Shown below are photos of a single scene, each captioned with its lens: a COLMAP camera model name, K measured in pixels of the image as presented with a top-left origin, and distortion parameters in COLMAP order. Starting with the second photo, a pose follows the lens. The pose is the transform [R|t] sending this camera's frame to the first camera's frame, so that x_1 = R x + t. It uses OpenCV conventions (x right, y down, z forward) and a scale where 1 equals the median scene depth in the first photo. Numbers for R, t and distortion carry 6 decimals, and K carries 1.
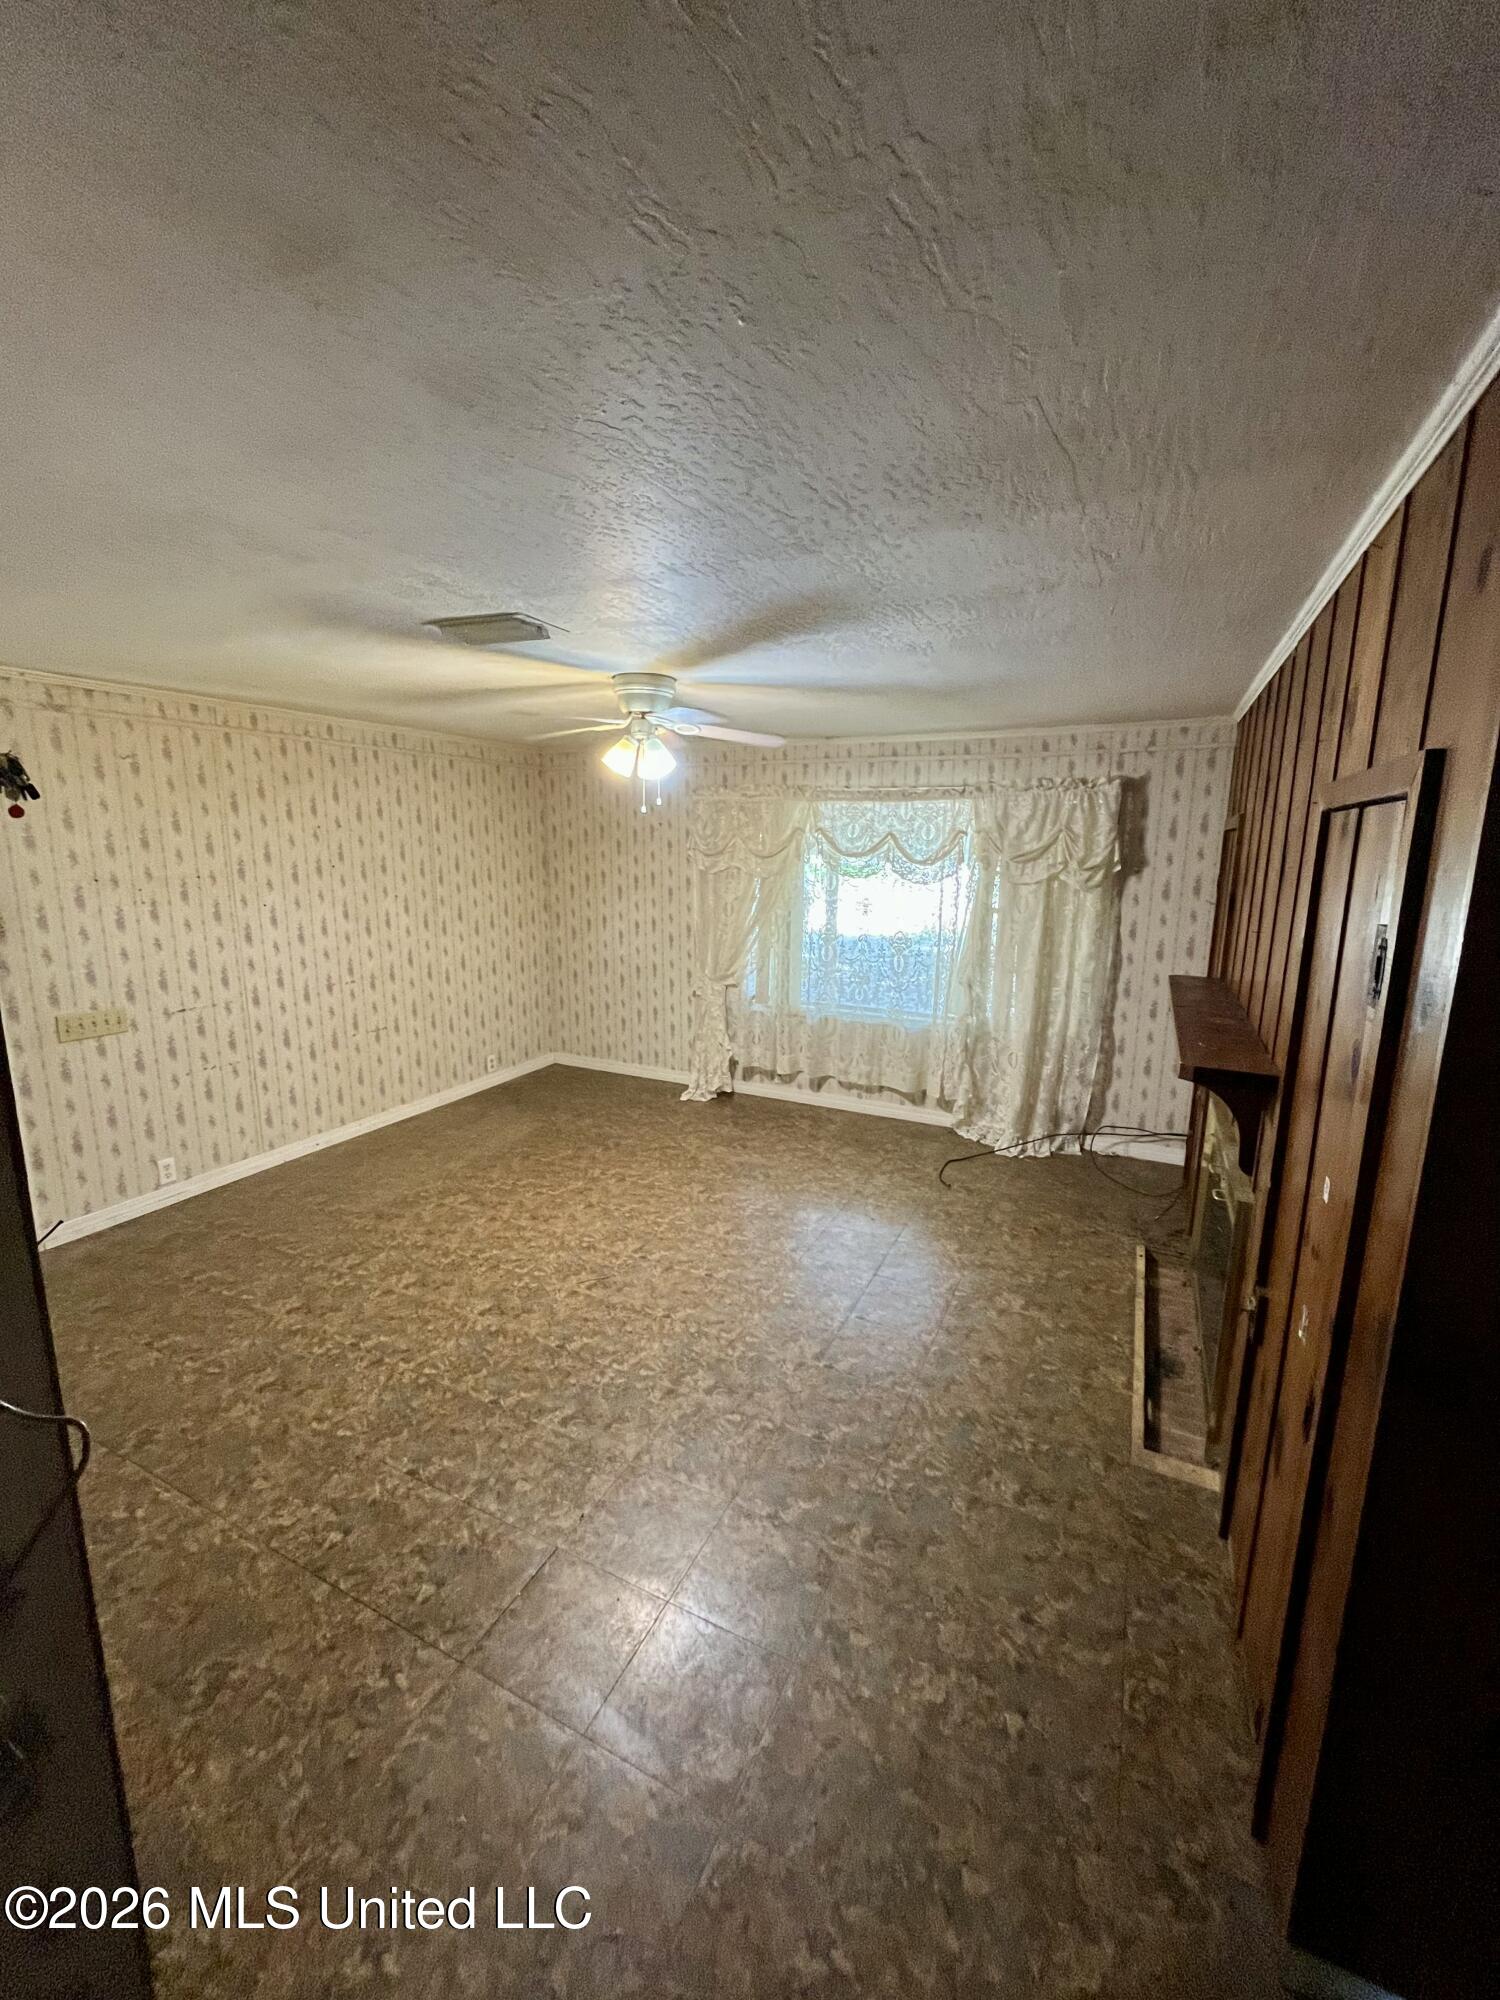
lens RADIAL K [[805.7, 0, 747.5], [0, 805.7, 993.9], [0, 0, 1]] dist [-0.004026, 0.000006]
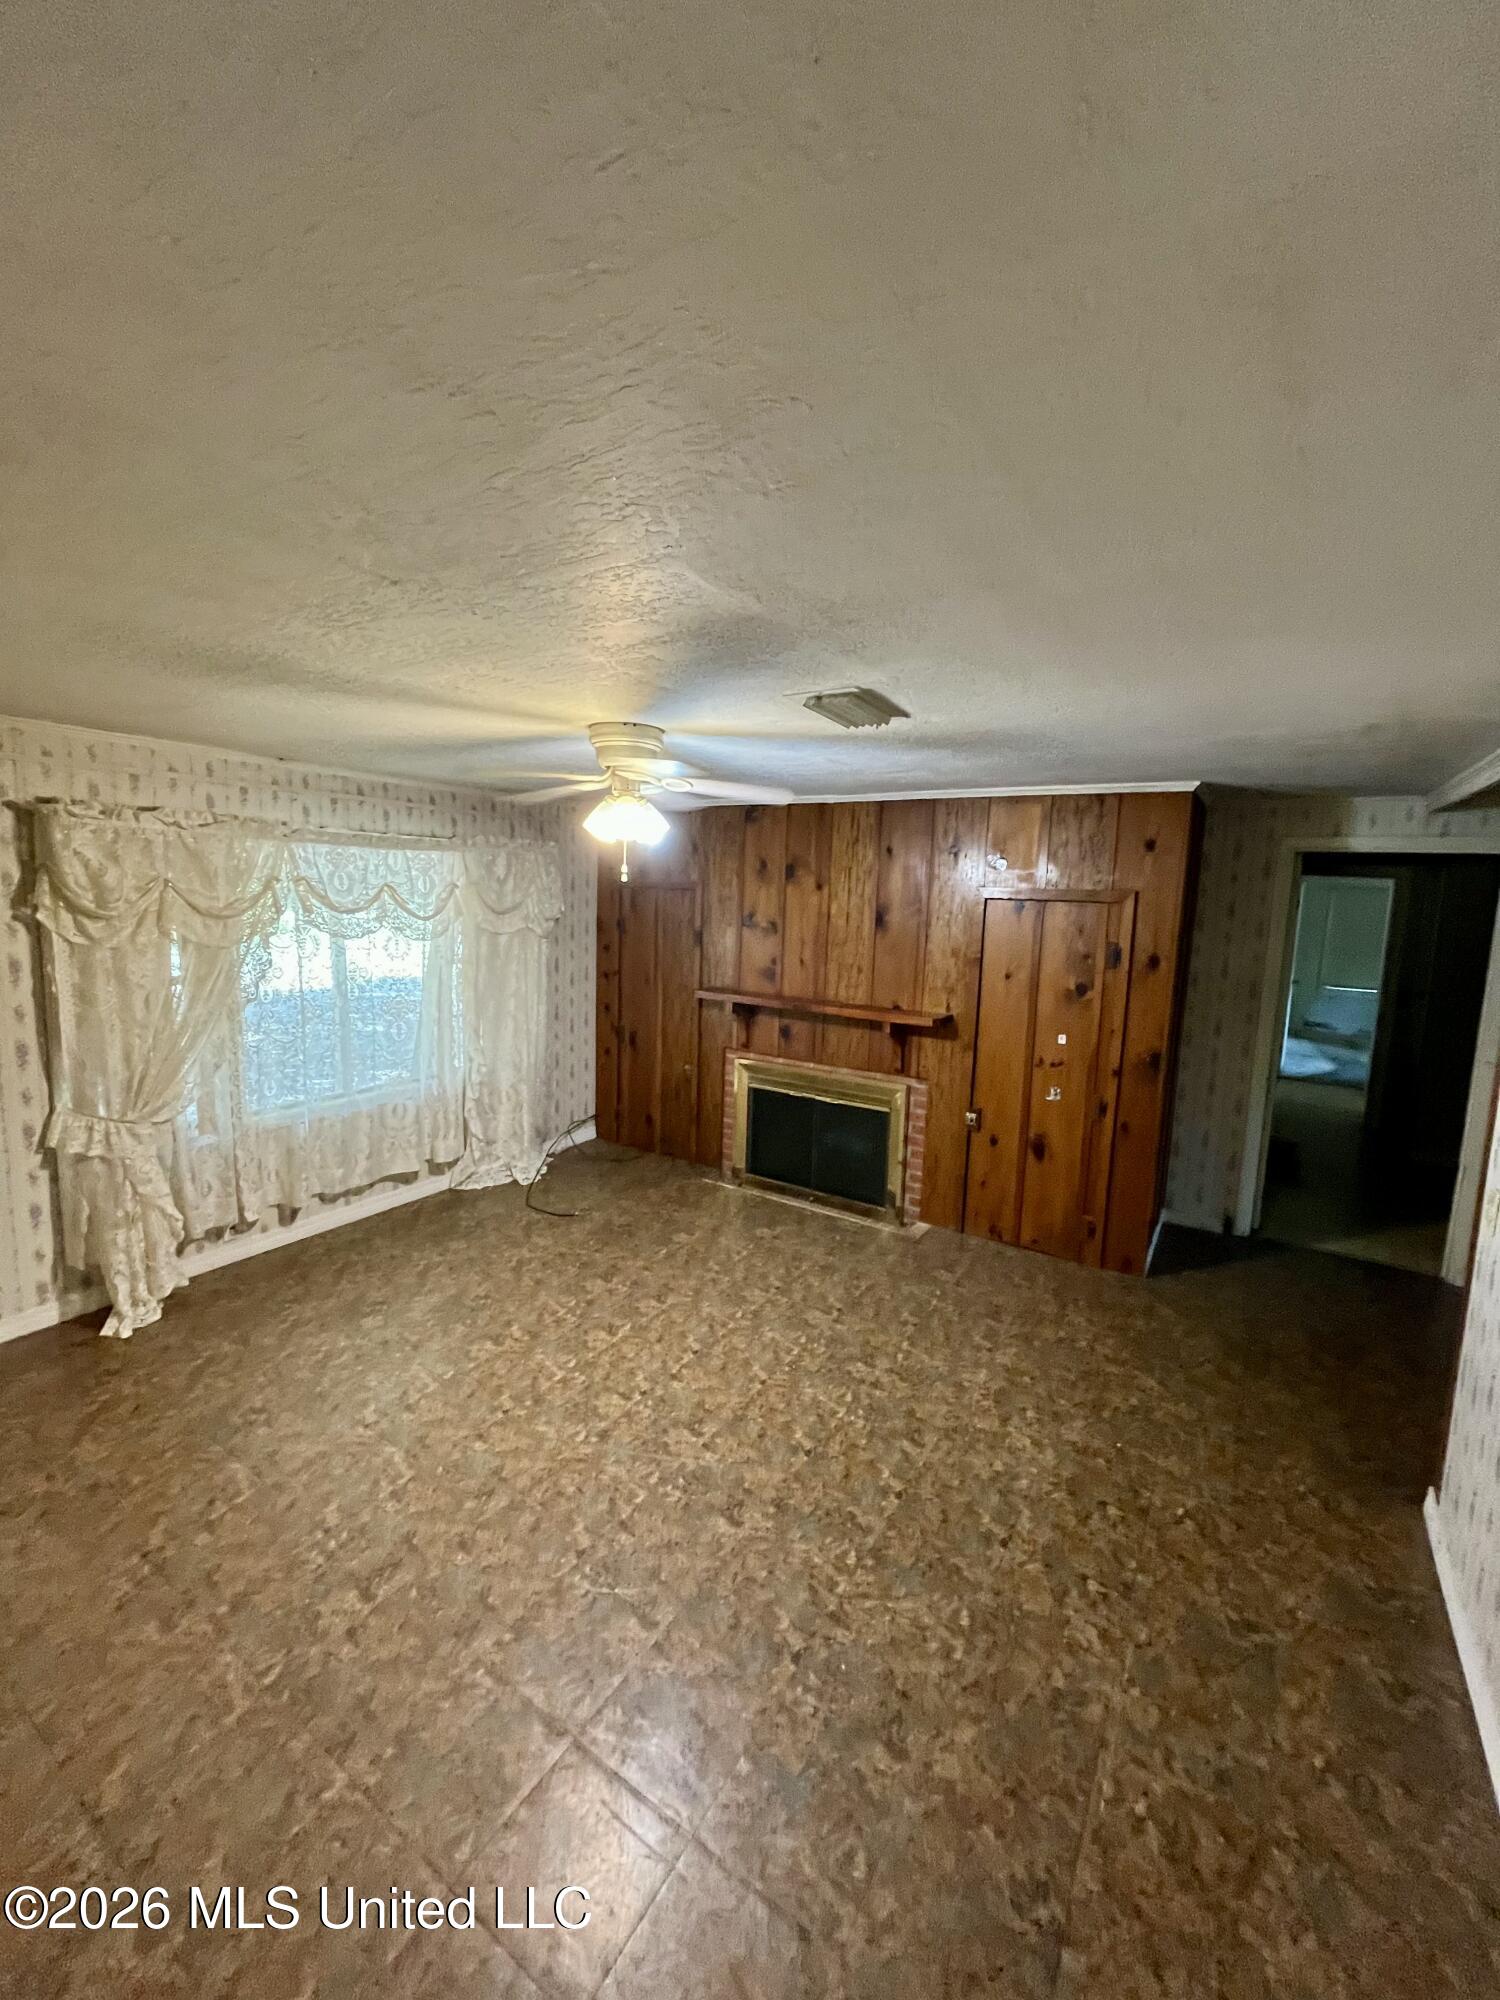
lens RADIAL K [[805.7, 0, 747.5], [0, 805.7, 993.9], [0, 0, 1]] dist [-0.004026, 0.000006]
pose [[0.113913, -0.135440, 0.984215, -0.790671], [0.155859, 0.980833, 0.116935, -0.151651], [-0.981189, 0.140079, 0.132839, 0.628067]]
